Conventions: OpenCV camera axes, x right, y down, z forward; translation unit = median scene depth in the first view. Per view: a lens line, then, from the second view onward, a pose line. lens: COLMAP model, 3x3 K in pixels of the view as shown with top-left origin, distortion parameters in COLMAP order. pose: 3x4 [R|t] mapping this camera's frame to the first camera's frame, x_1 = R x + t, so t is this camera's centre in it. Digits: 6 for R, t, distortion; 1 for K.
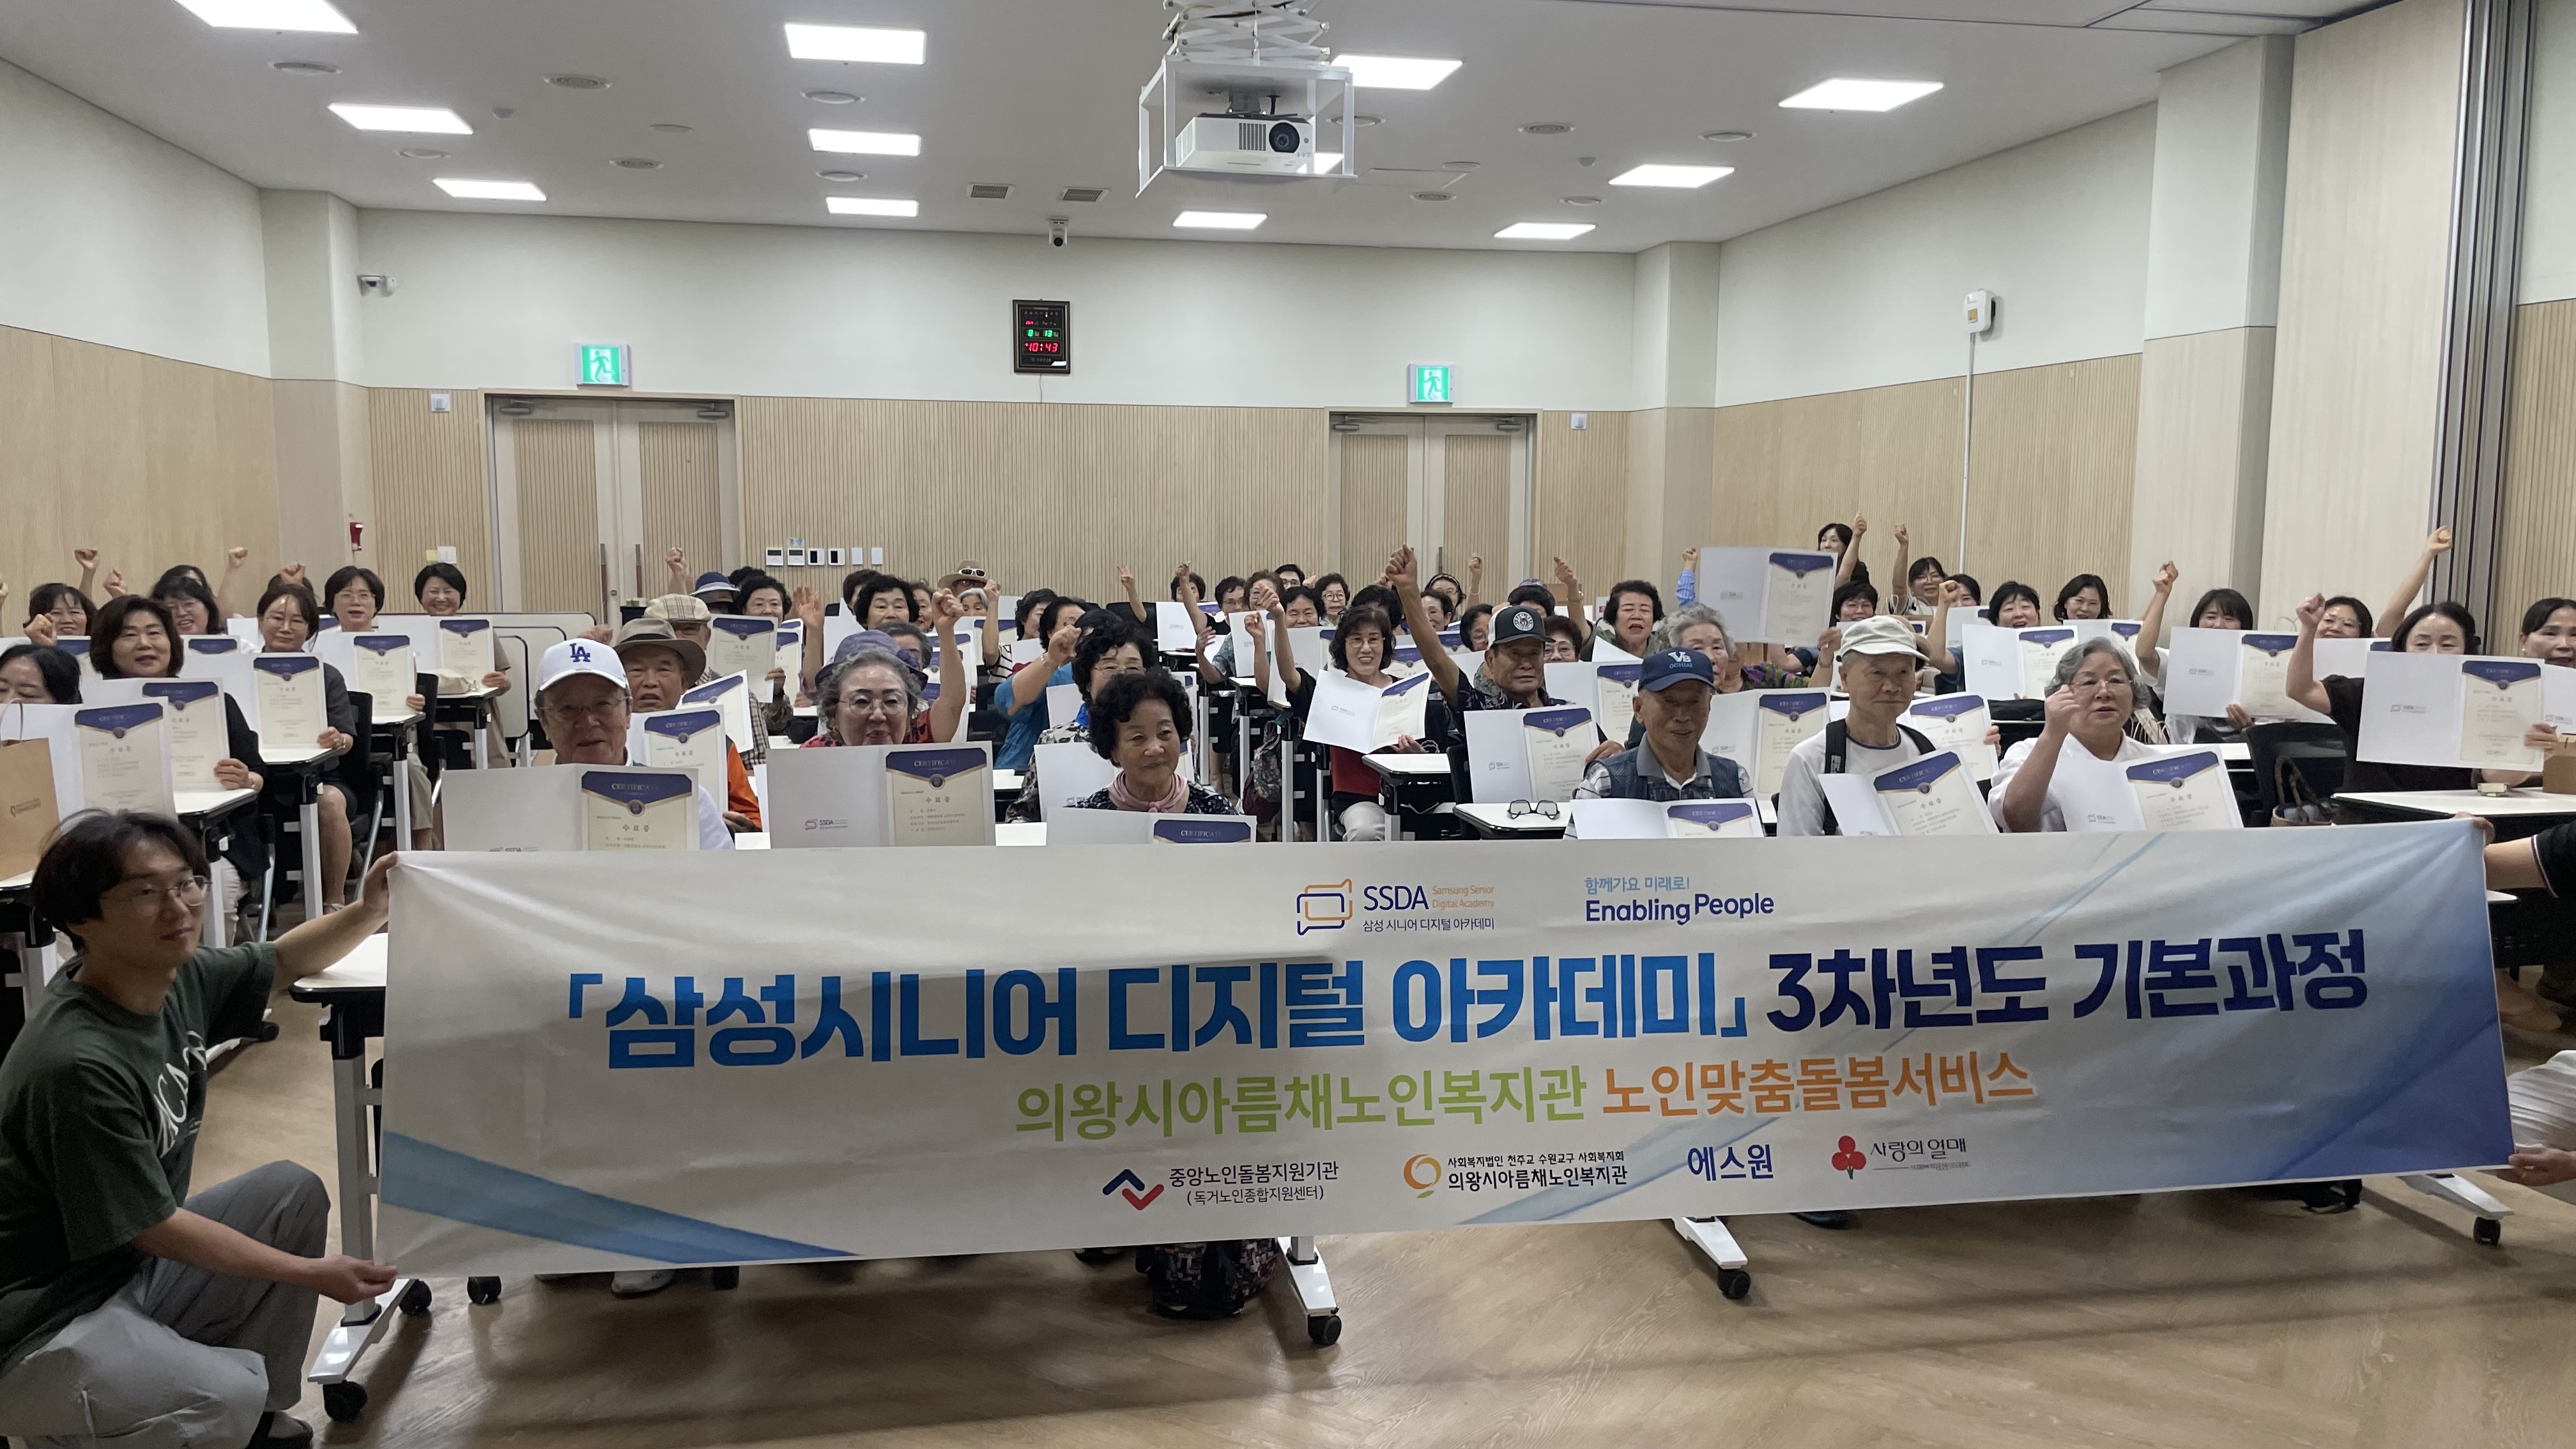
lens RADIAL K [[1925.7, 0, 1284.3], [0, 1925.7, 745.9], [0, 0, 1]] dist [0.125727, -0.176557]
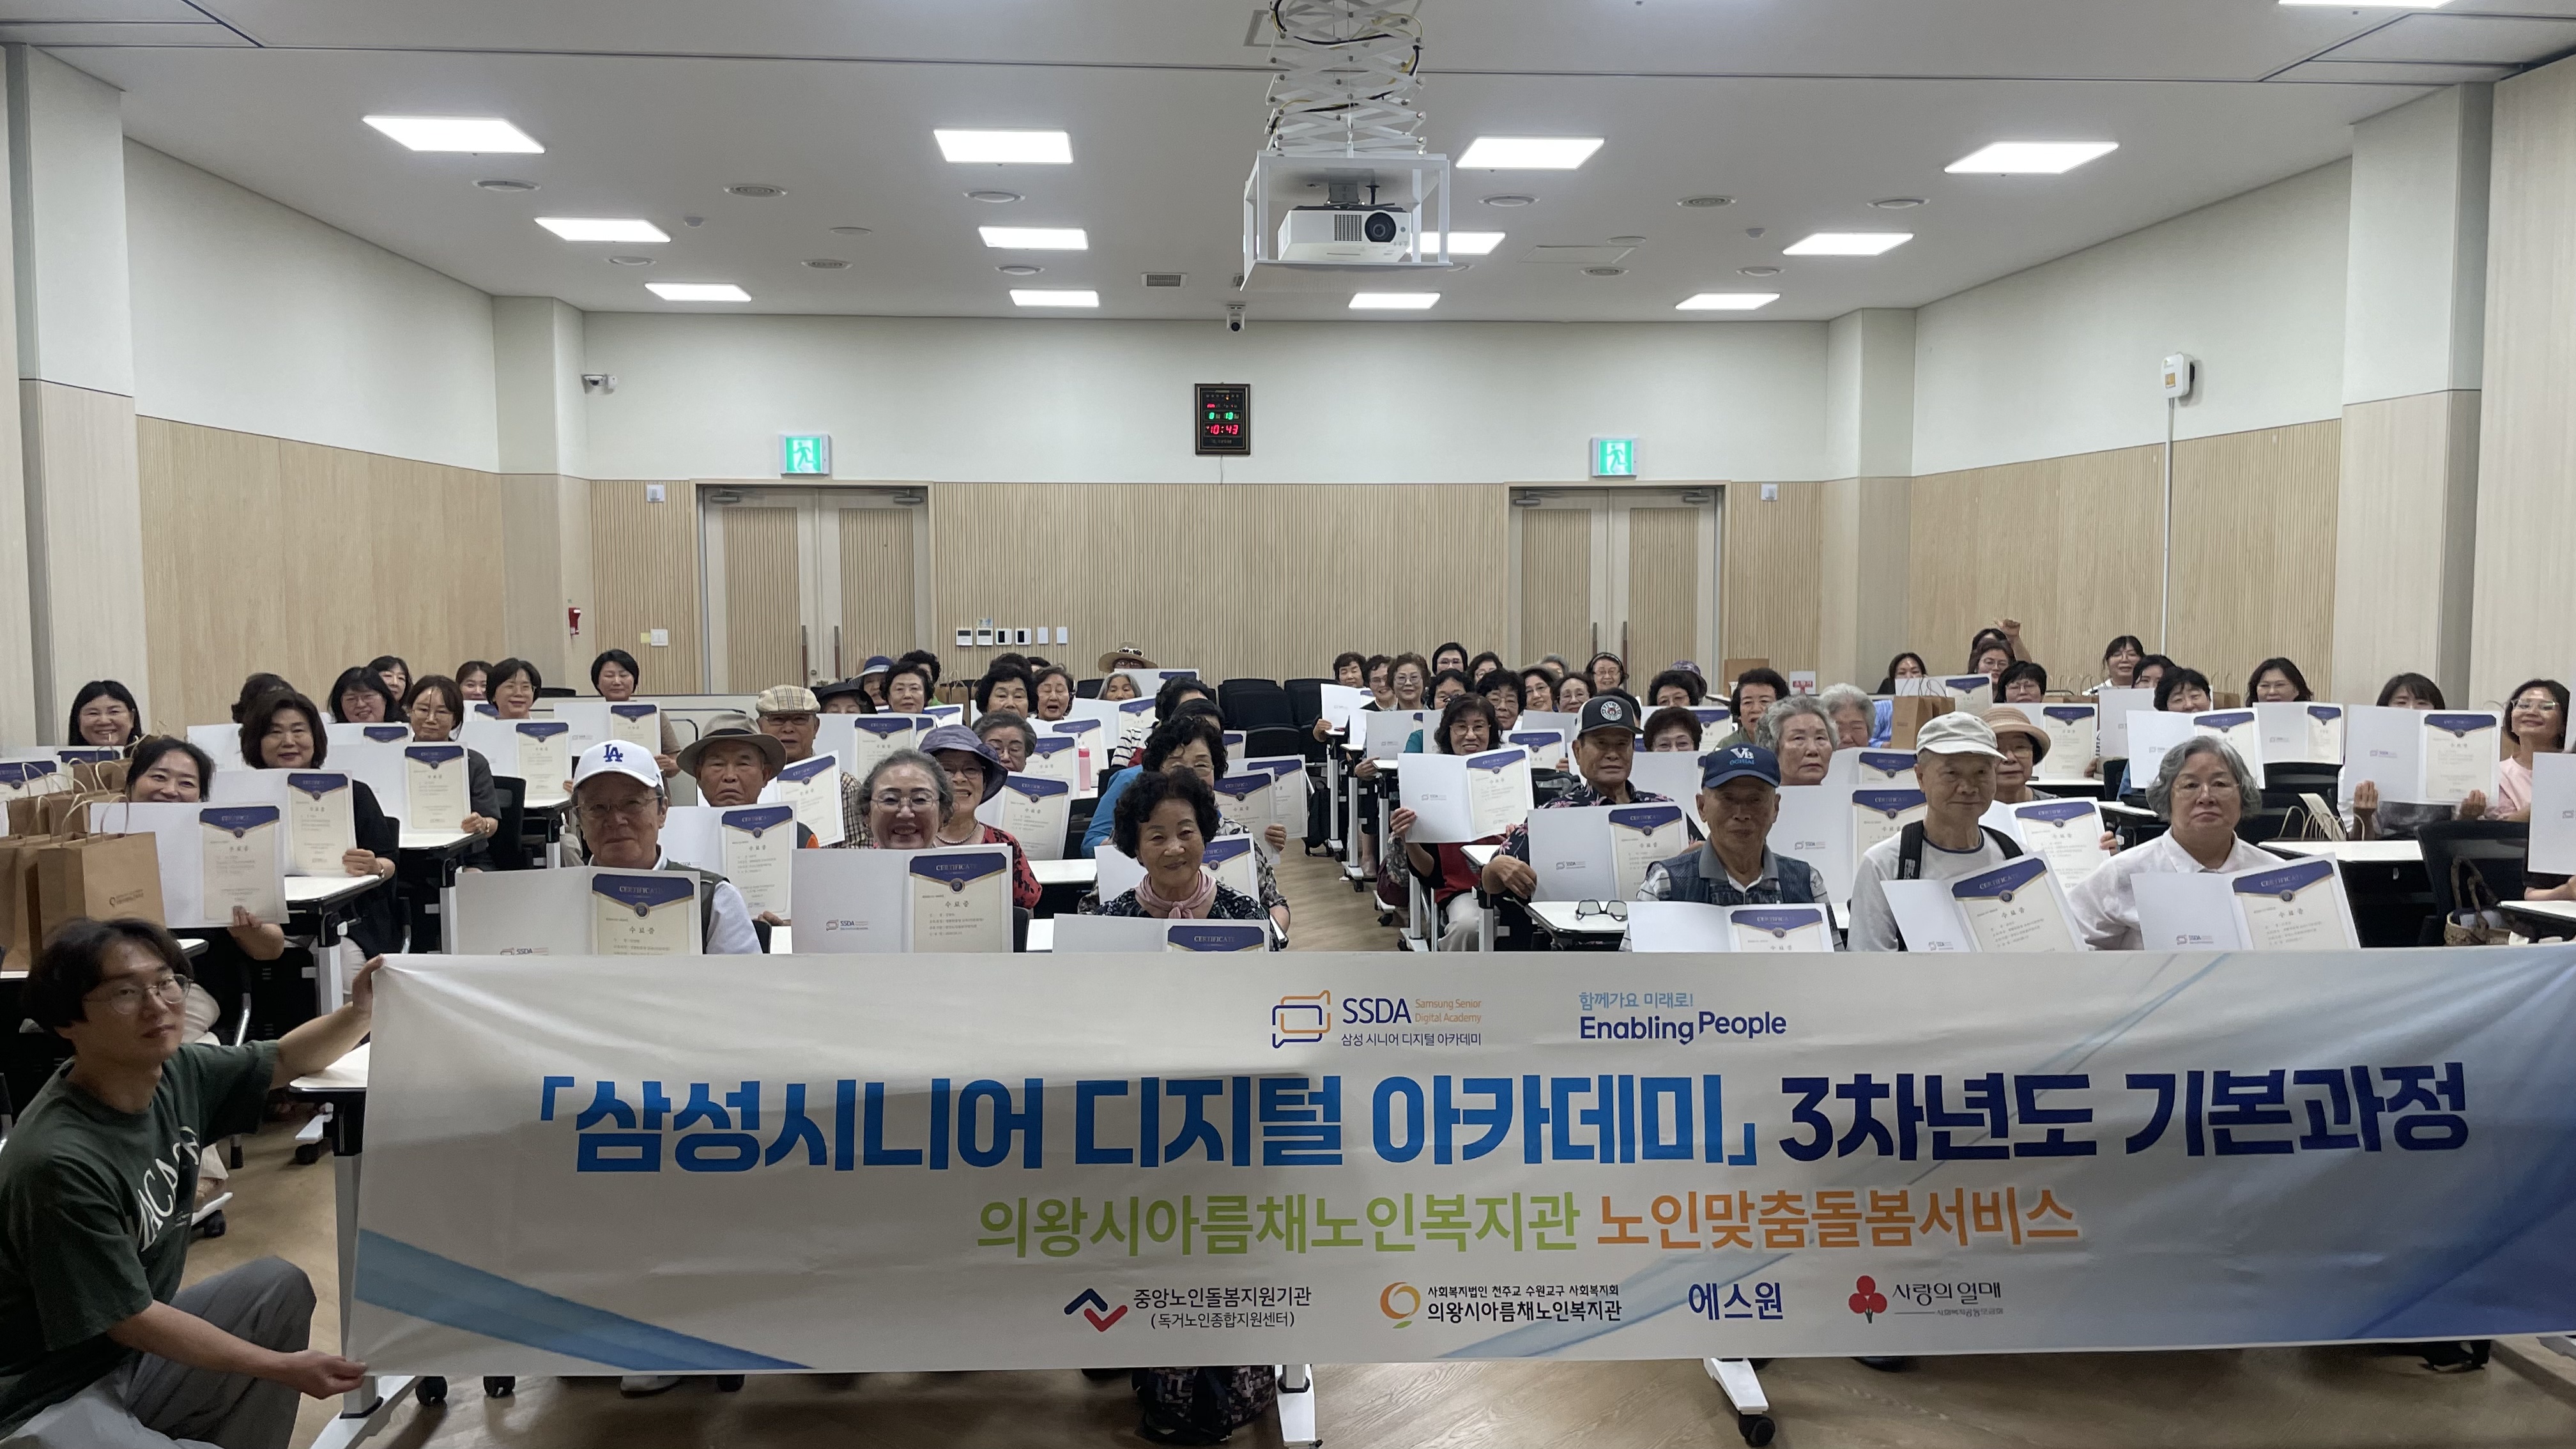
lens RADIAL K [[1935.1, 0, 1306.4], [0, 1935.1, 728.0], [0, 0, 1]] dist [0.117717, -0.152966]
pose [[0.992982, 0.000247, -0.118267, 0.125928], [-0.005441, 0.999034, -0.043599, -0.018635], [0.118142, 0.043937, 0.992024, 0.022687]]
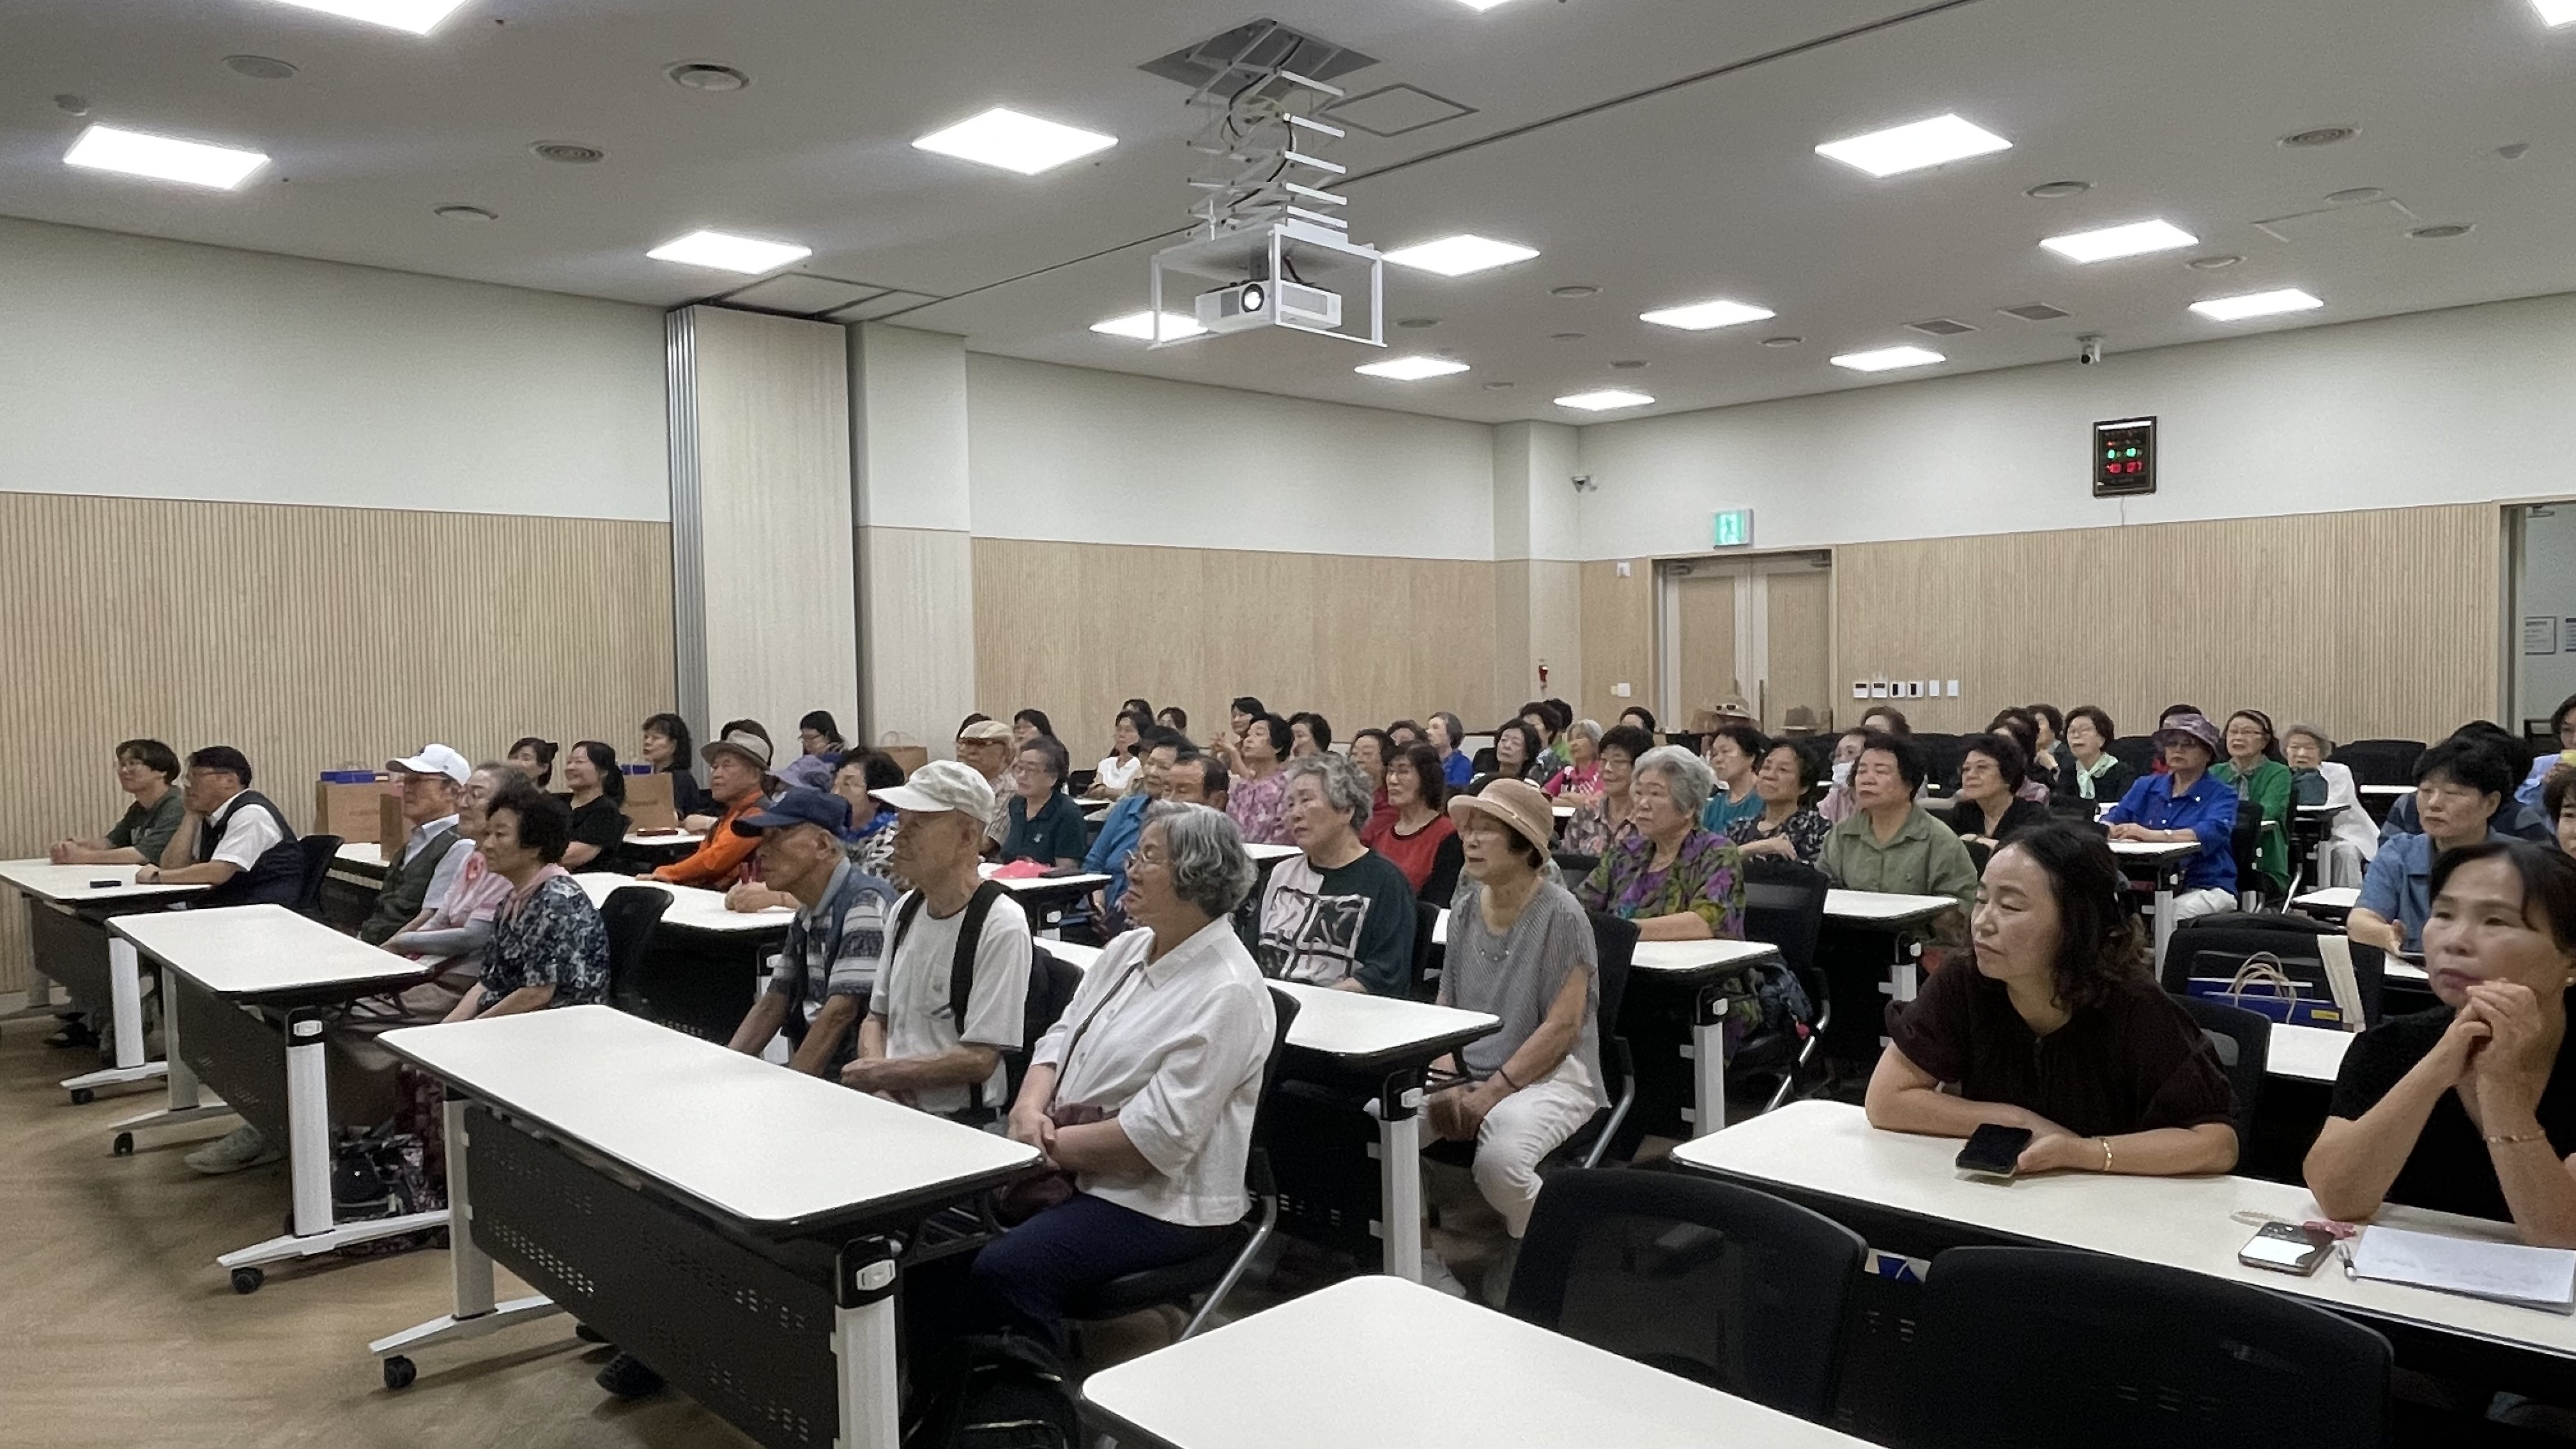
lens RADIAL K [[1668.3, 0, 1288.0], [0, 1668.3, 724.5], [0, 0, 1]] dist [0.001471, 0.000712]
pose [[0.569135, 0.014081, -0.822124, 1.040562], [-0.073661, 0.996706, -0.033923, -0.077629], [0.818938, 0.079865, 0.568297, 0.714842]]
